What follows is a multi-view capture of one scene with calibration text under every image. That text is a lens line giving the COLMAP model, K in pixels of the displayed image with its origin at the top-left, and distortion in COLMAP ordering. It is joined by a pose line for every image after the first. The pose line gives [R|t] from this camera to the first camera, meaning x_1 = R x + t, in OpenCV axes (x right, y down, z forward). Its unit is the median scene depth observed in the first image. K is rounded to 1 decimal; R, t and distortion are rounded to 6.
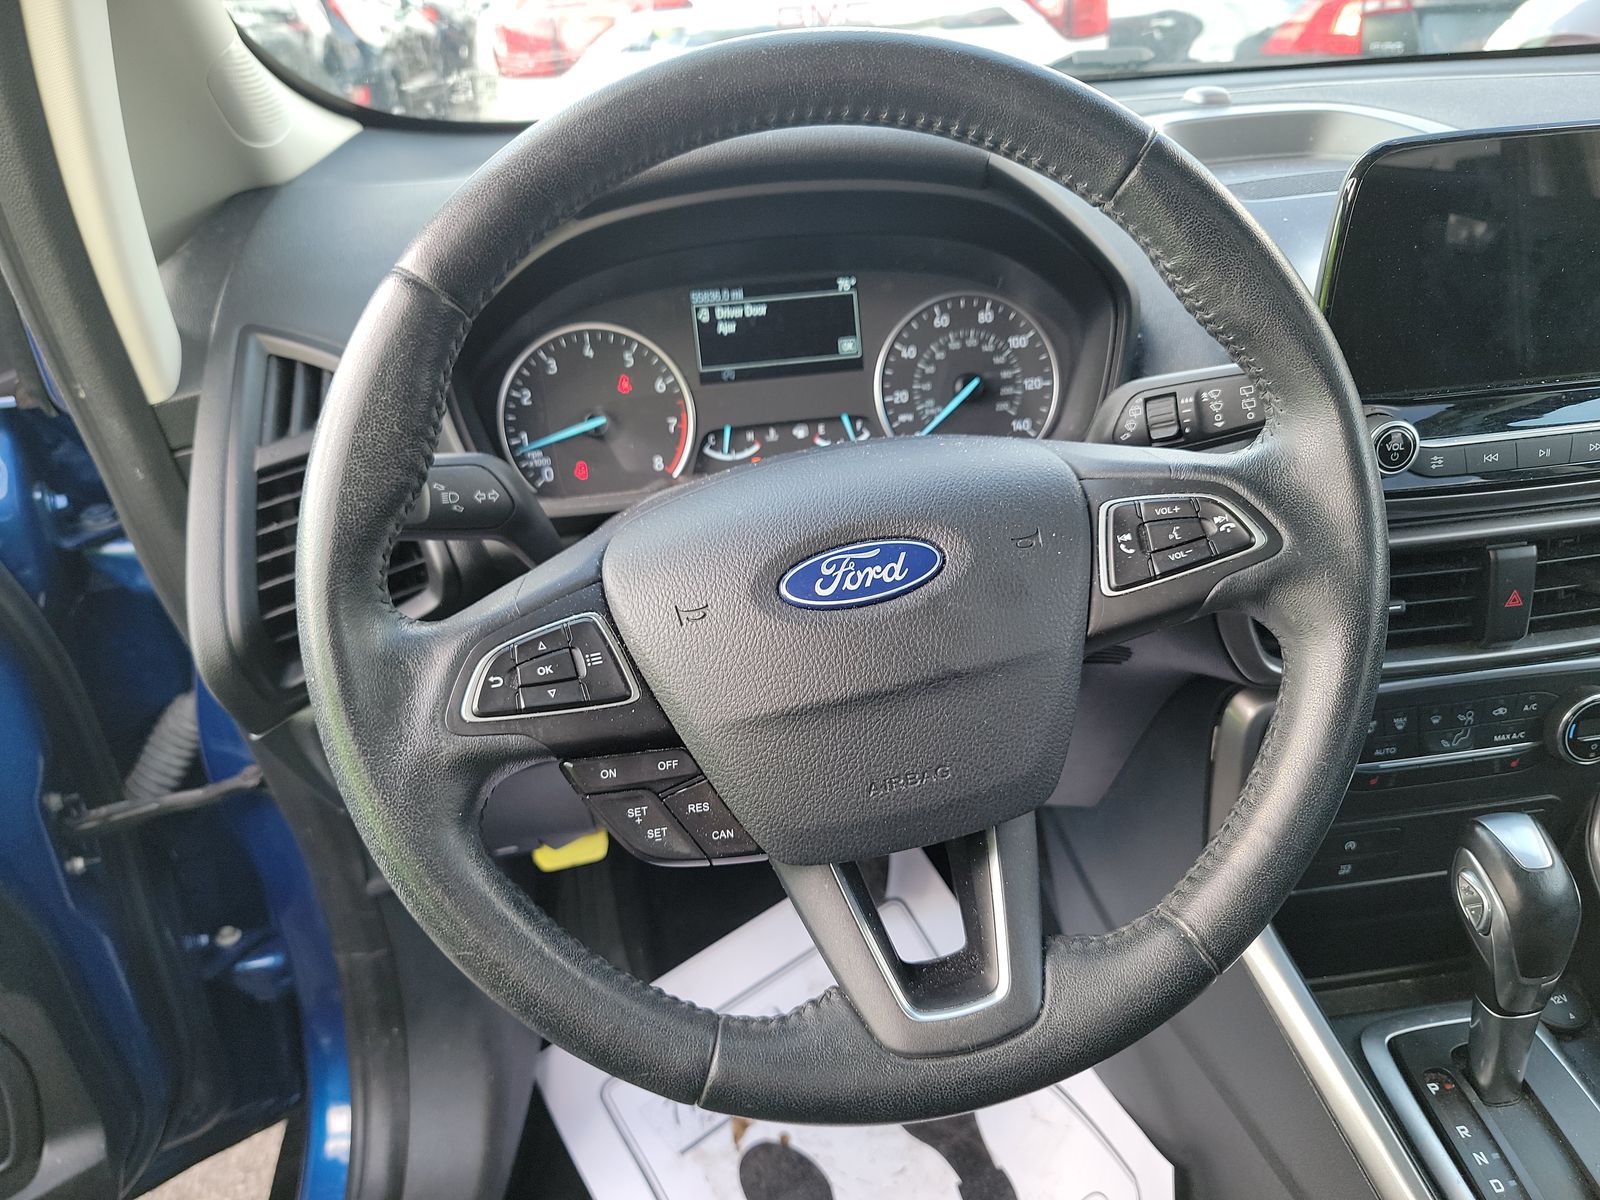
lens RADIAL K [[1119.8, 0, 800.2], [0, 1119.8, 597.6], [0, 0, 1]] dist [0.031486, -0.000284]
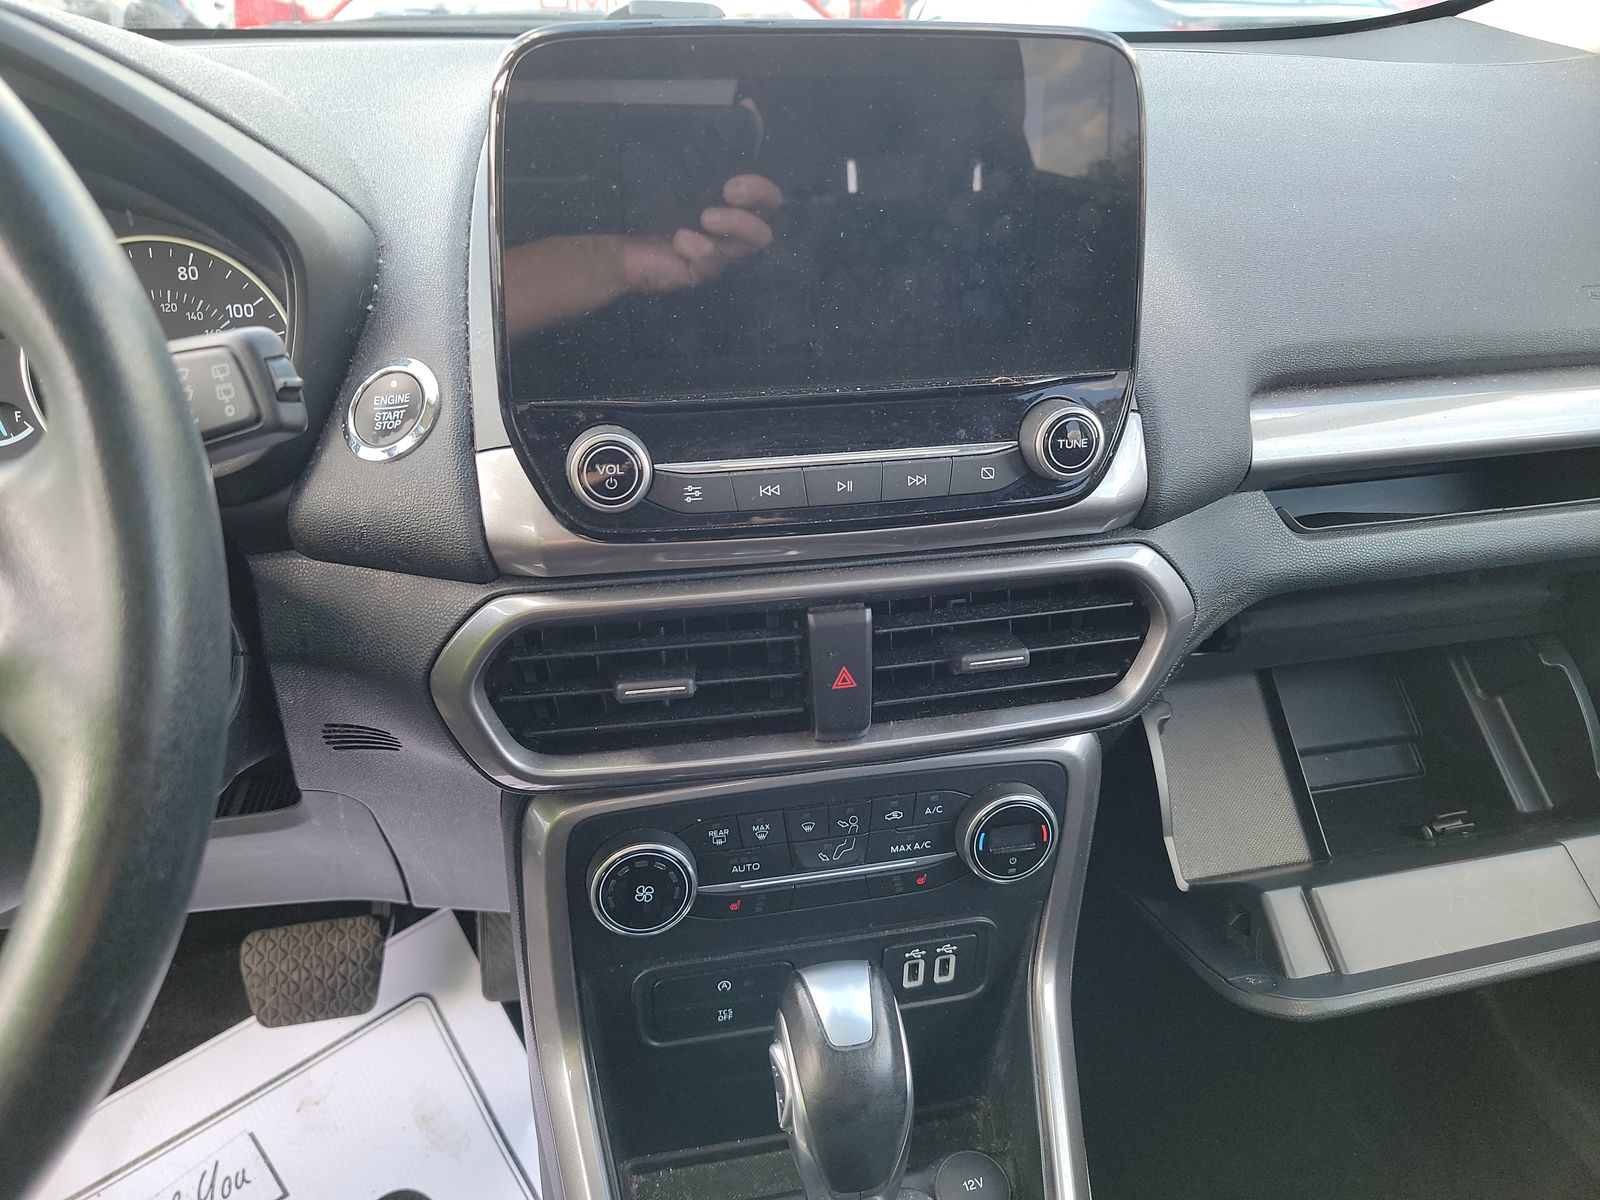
lens RADIAL K [[1119.8, 0, 799.6], [0, 1119.8, 602.4], [0, 0, 1]] dist [0.031486, -0.000284]
pose [[0.996128, 0.021809, 0.085162, 0.488145], [-0.020889, 0.999714, -0.011673, -0.036578], [-0.085392, 0.009849, 0.996299, 0.235537]]
